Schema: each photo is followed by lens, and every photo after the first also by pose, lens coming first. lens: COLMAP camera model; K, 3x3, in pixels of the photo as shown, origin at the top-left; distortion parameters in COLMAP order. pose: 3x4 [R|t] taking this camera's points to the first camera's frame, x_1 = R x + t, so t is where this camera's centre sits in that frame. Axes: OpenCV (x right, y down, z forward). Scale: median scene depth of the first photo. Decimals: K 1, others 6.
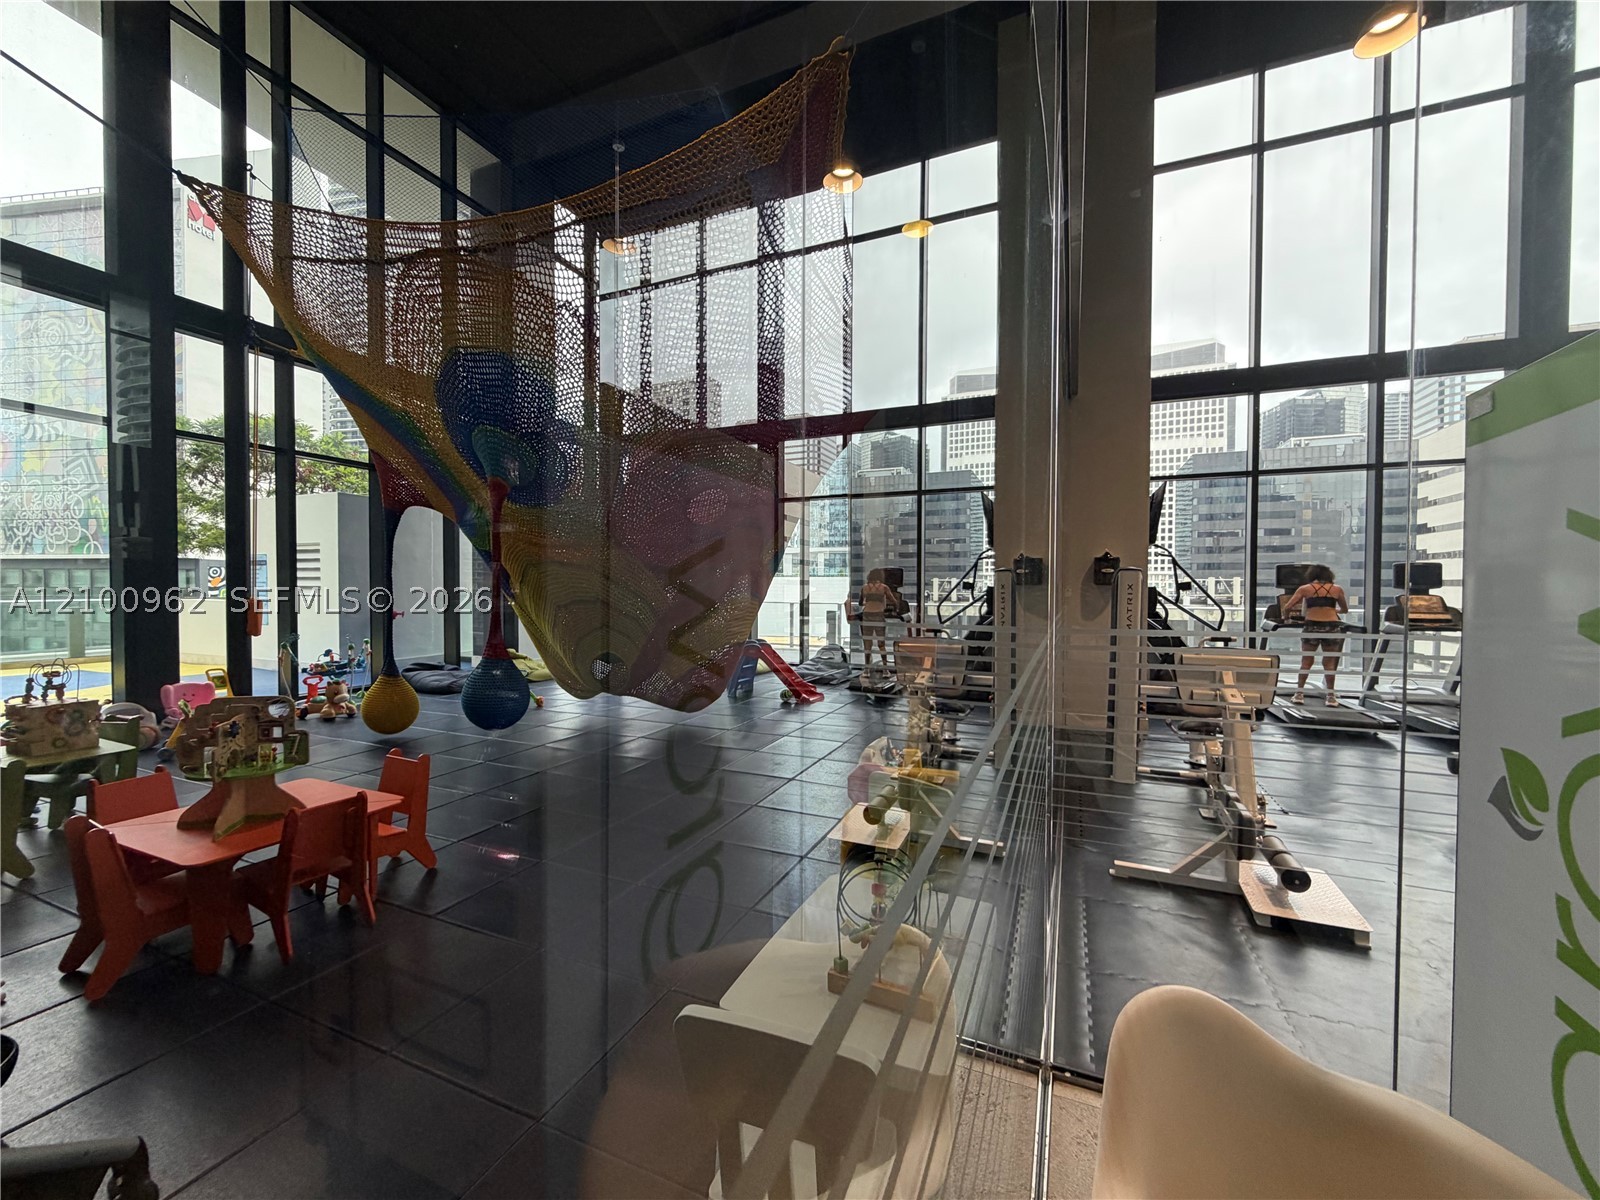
lens RADIAL K [[643.0, 0, 797.5], [0, 643.0, 599.6], [0, 0, 1]] dist [-0.000935, 0.000189]
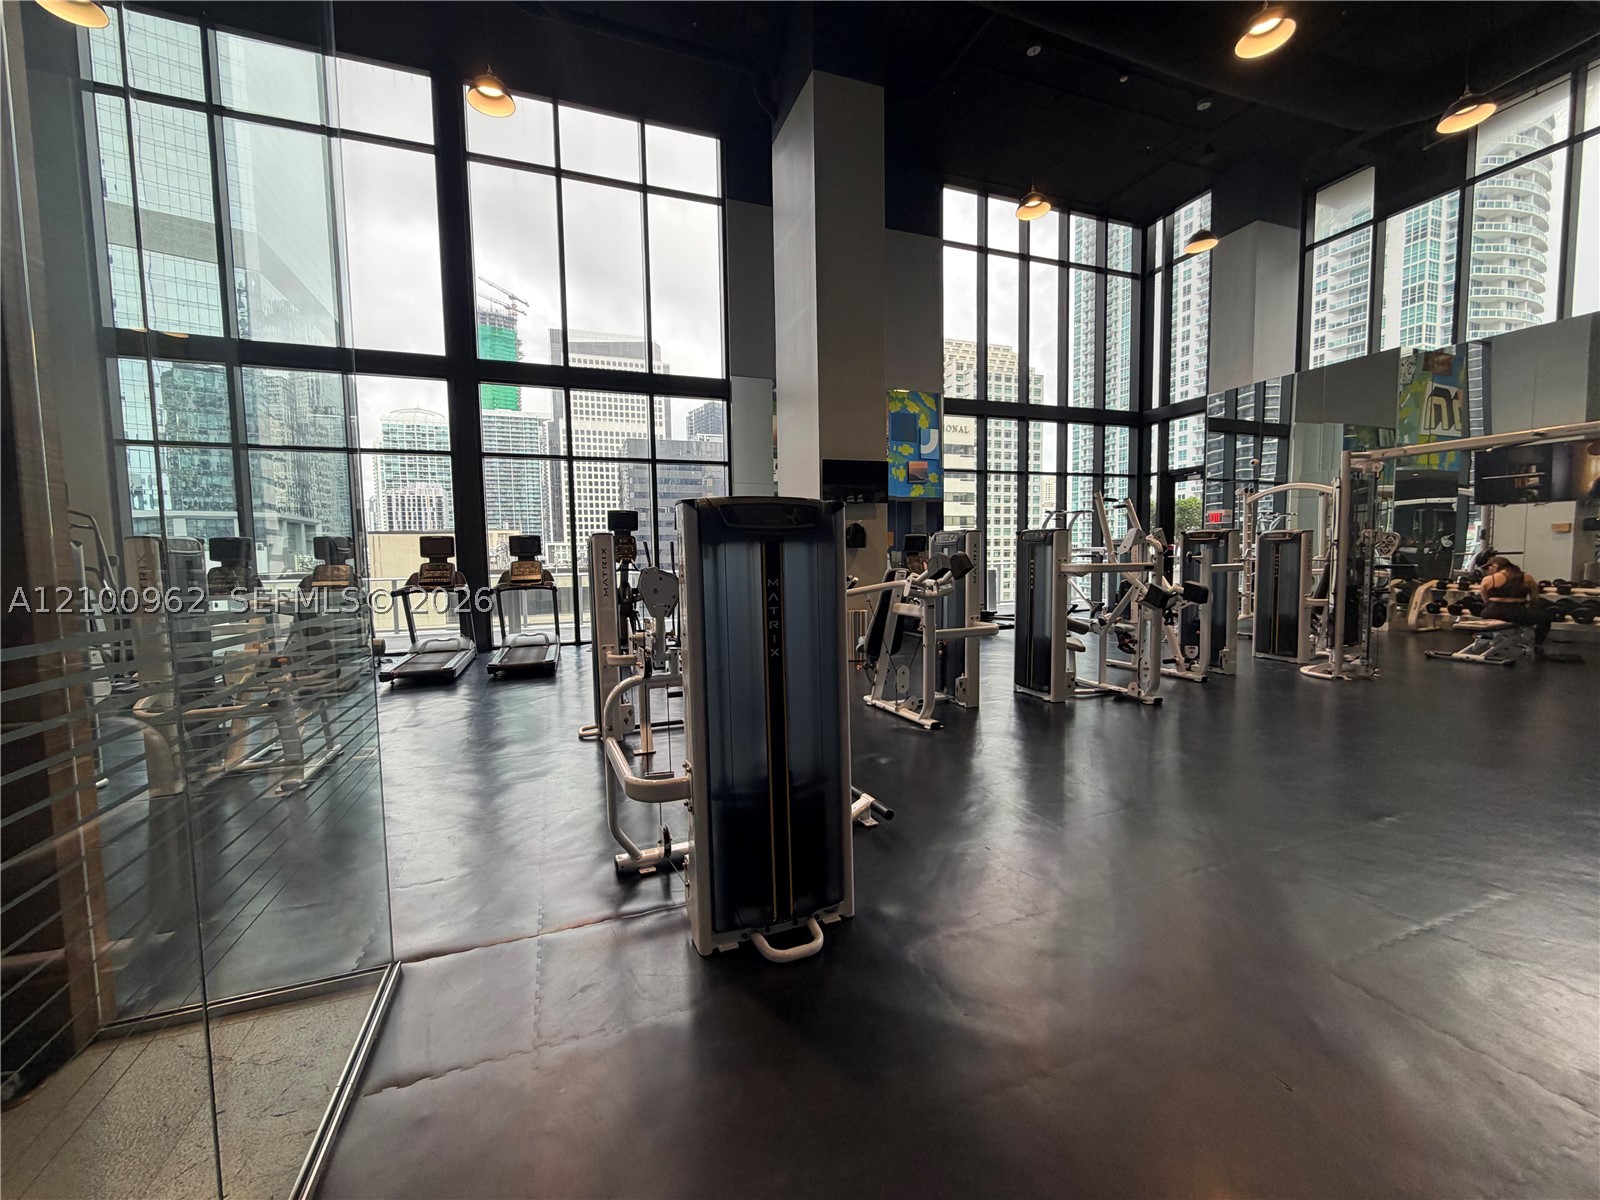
lens RADIAL K [[608.1, 0, 795.2], [0, 608.1, 592.8], [0, 0, 1]] dist [0.000693, 0.000122]
pose [[0.718298, -0.062236, 0.692946, -0.354865], [0.032792, 0.997913, 0.055633, -0.003301], [-0.694962, -0.017238, 0.718840, 0.159427]]
